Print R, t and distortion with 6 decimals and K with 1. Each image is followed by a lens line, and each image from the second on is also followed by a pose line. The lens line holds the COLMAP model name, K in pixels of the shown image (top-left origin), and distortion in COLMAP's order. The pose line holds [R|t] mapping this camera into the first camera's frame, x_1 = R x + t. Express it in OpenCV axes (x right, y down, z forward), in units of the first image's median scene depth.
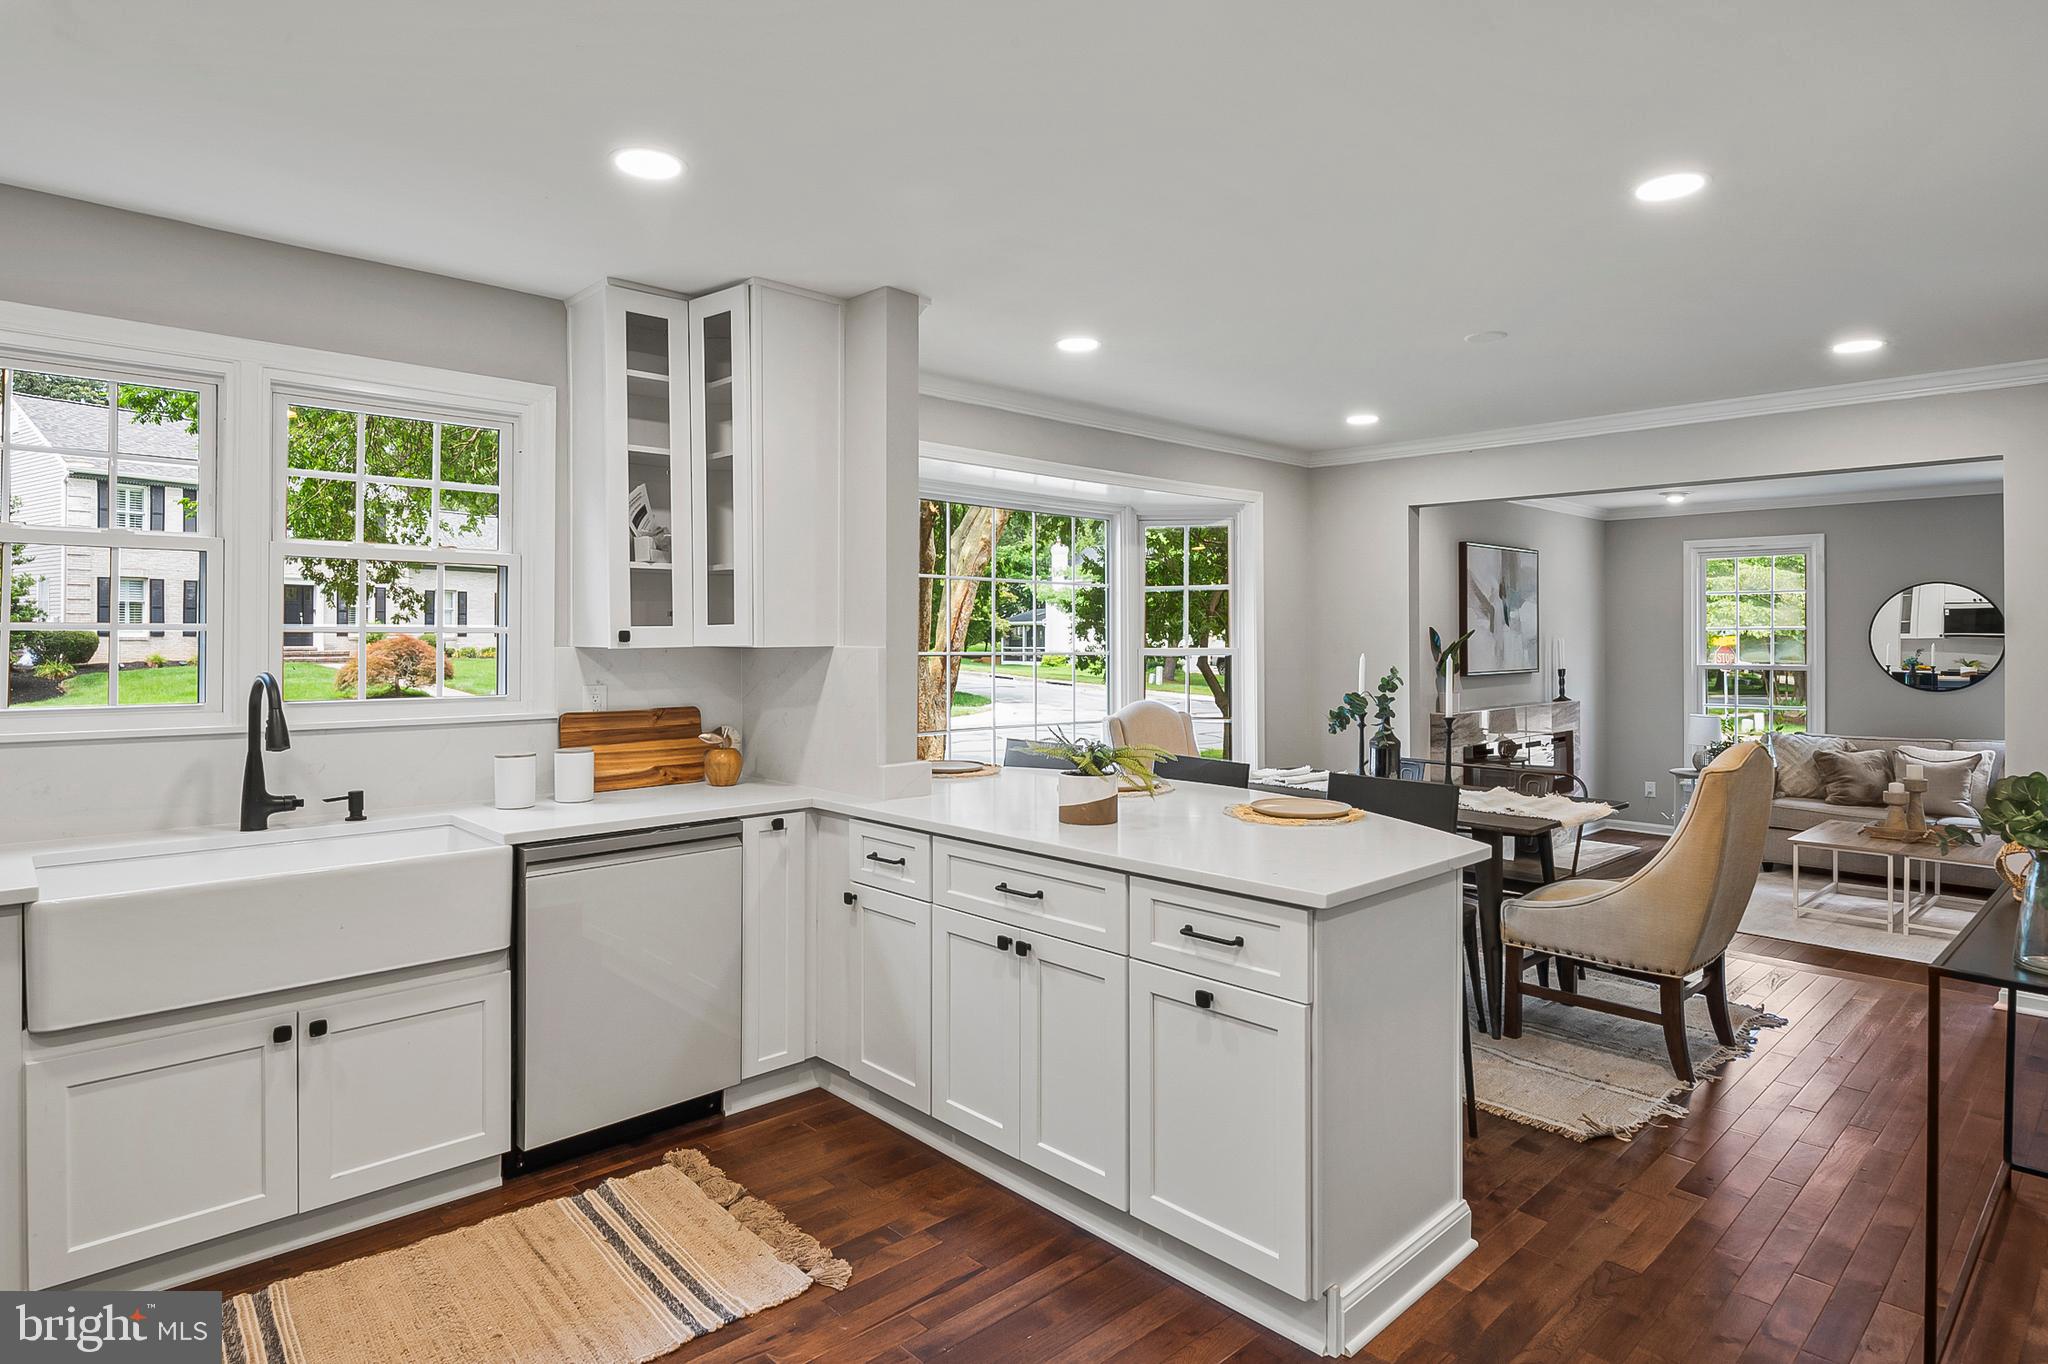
lens RADIAL K [[1111.6, 0, 1027.9], [0, 1111.6, 635.4], [0, 0, 1]] dist [-0.000836, -0.005812]
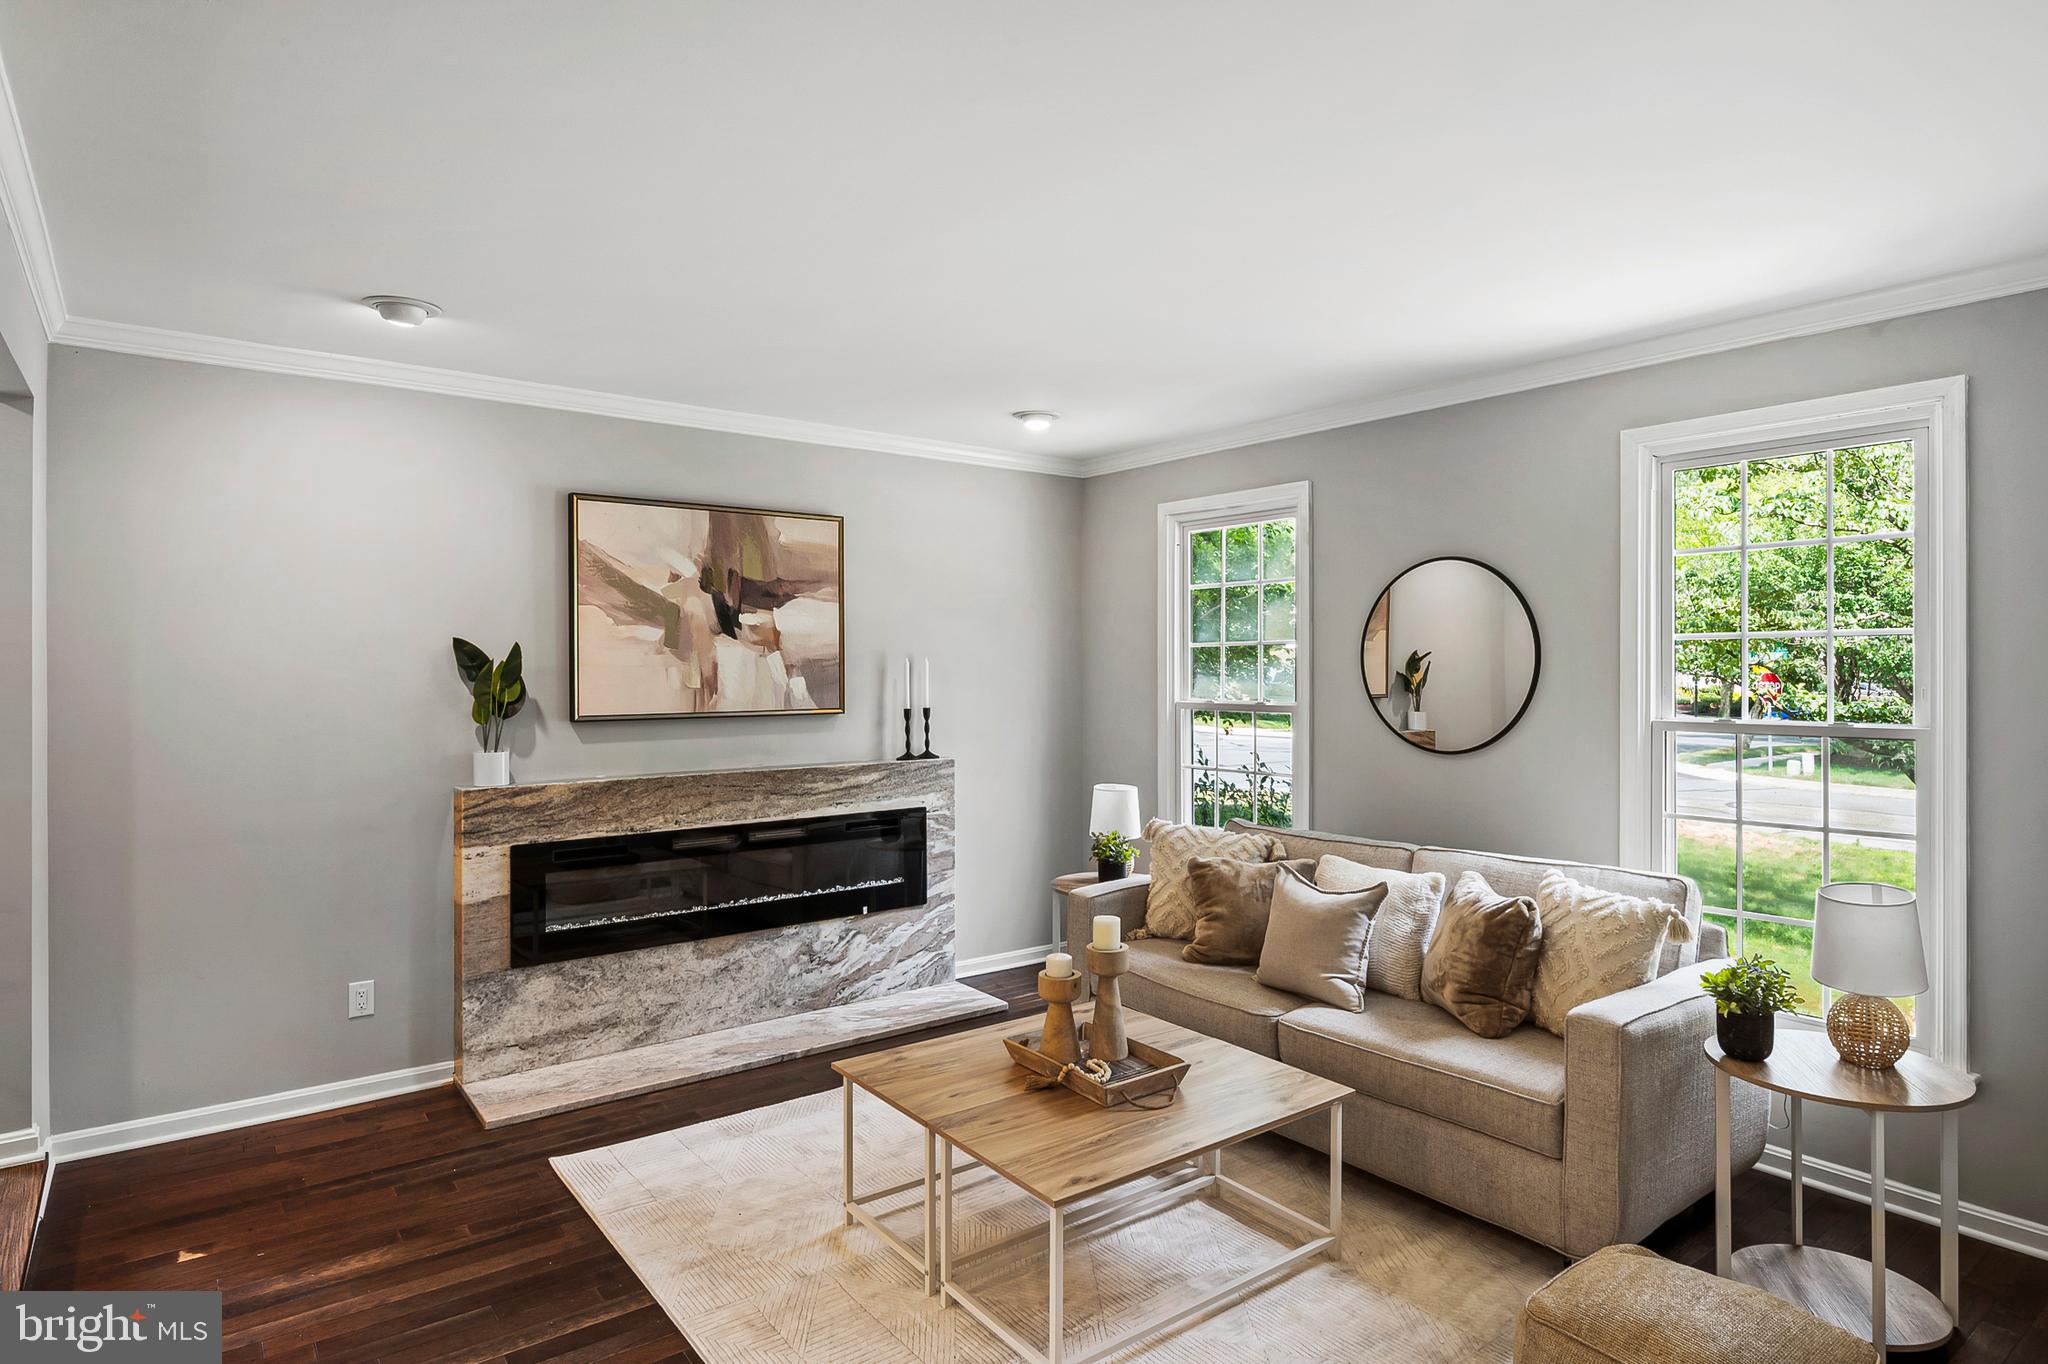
lens RADIAL K [[1111.6, 0, 1013.4], [0, 1111.6, 665.3], [0, 0, 1]] dist [-0.000836, -0.005812]
pose [[0.994484, 0.000008, -0.104890, 1.175227], [0.000171, 0.999999, 0.001700, 0.010300], [0.104890, -0.001709, 0.994482, 0.752367]]
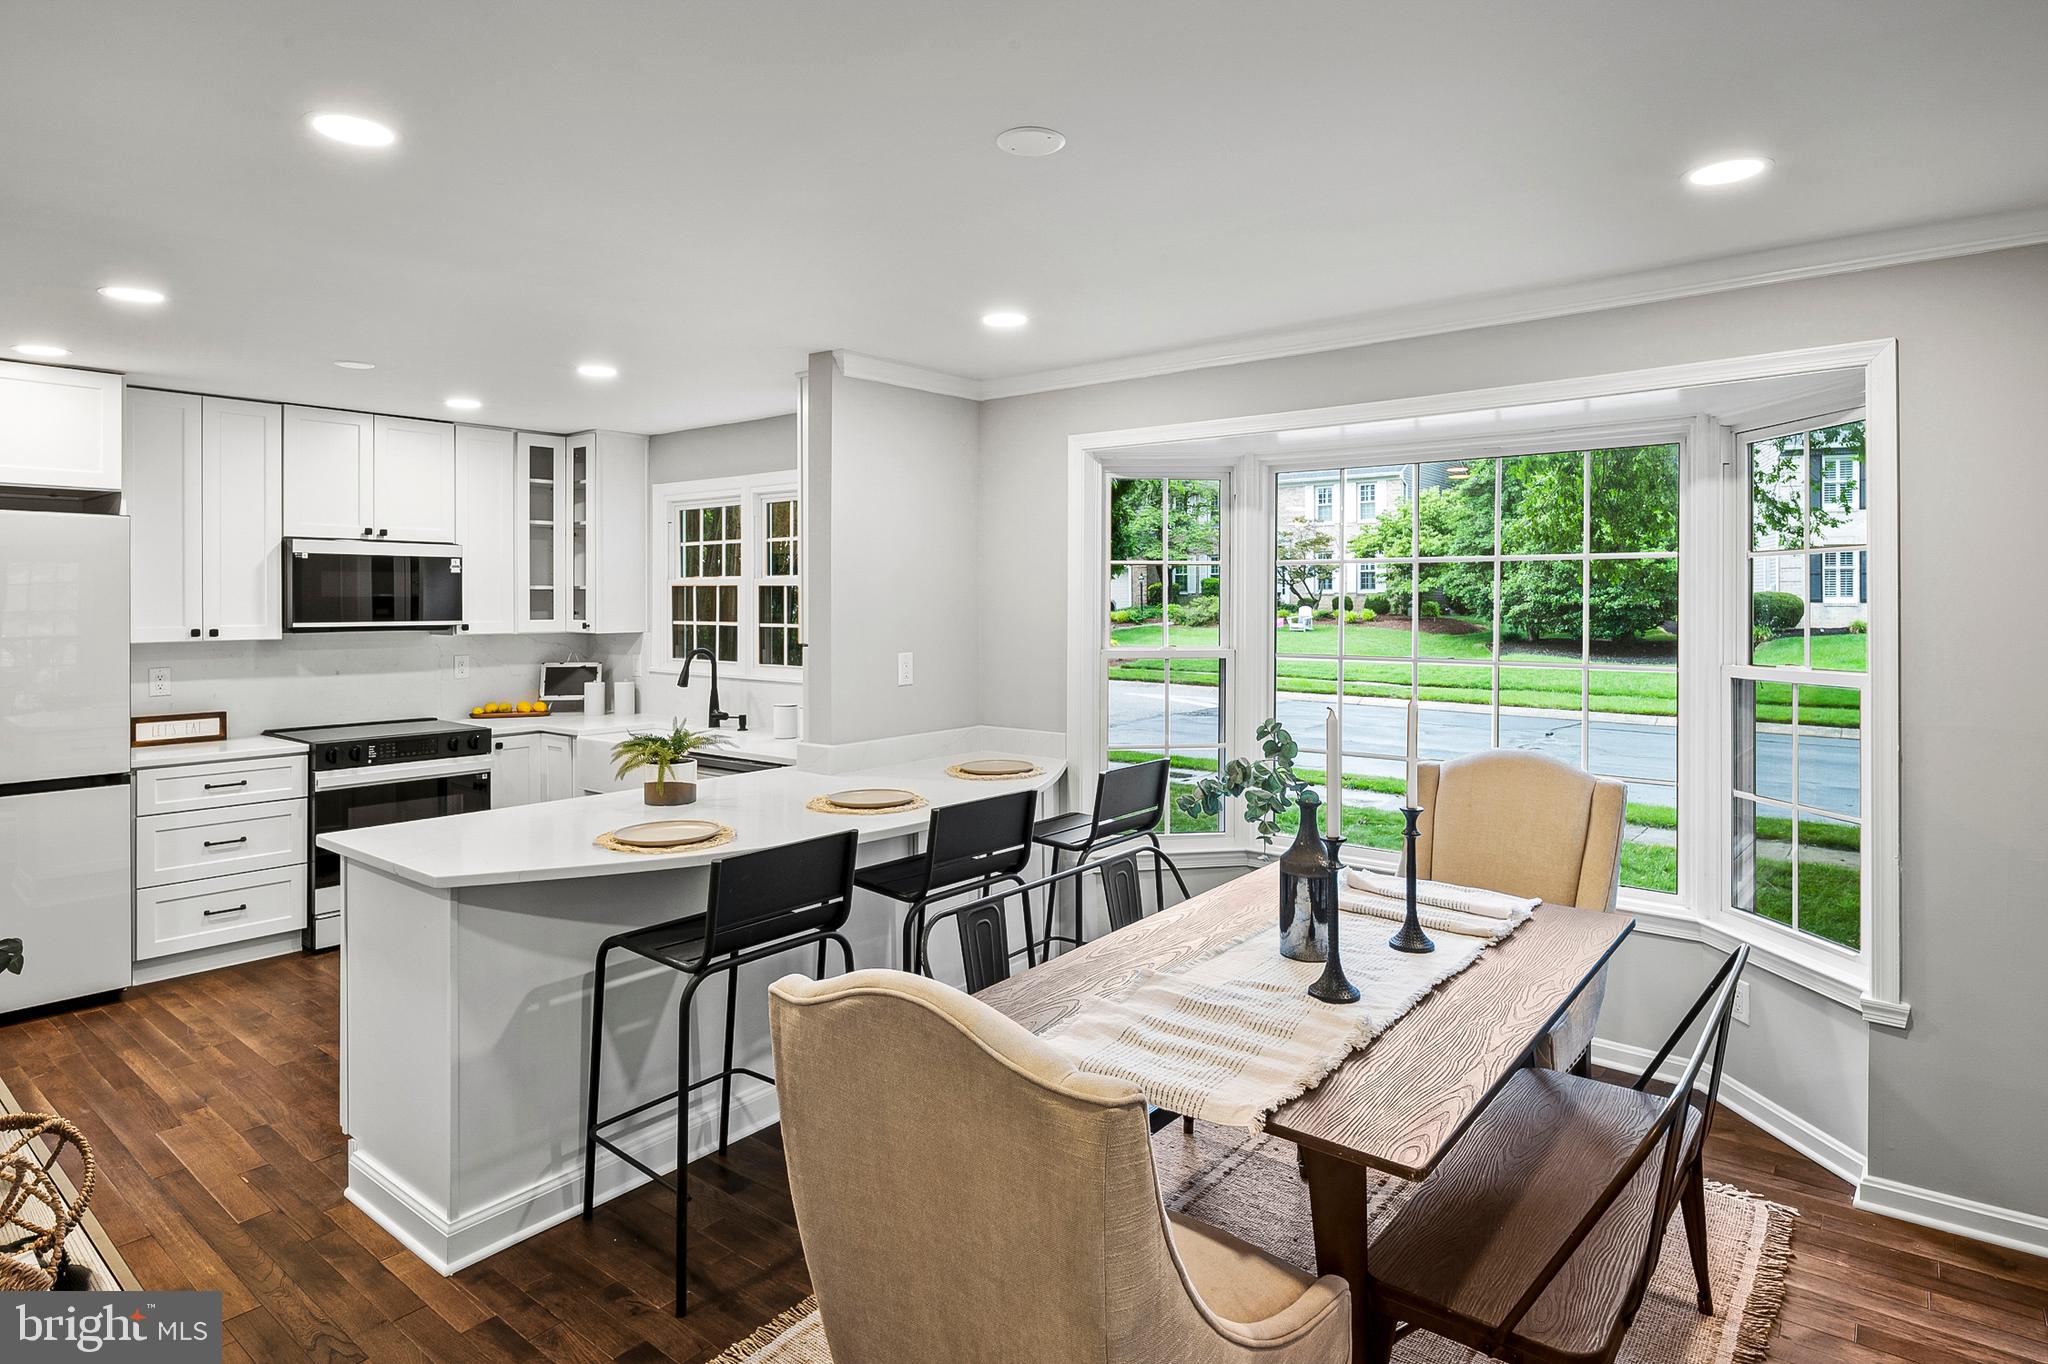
lens RADIAL K [[1111.6, 0, 1007.5], [0, 1111.6, 598.3], [0, 0, 1]] dist [-0.000836, -0.005812]
pose [[0.128316, -0.003061, -0.991729, 0.850666], [0.004558, 0.999986, -0.002497, -0.030045], [0.991723, -0.004200, 0.128329, 0.803916]]
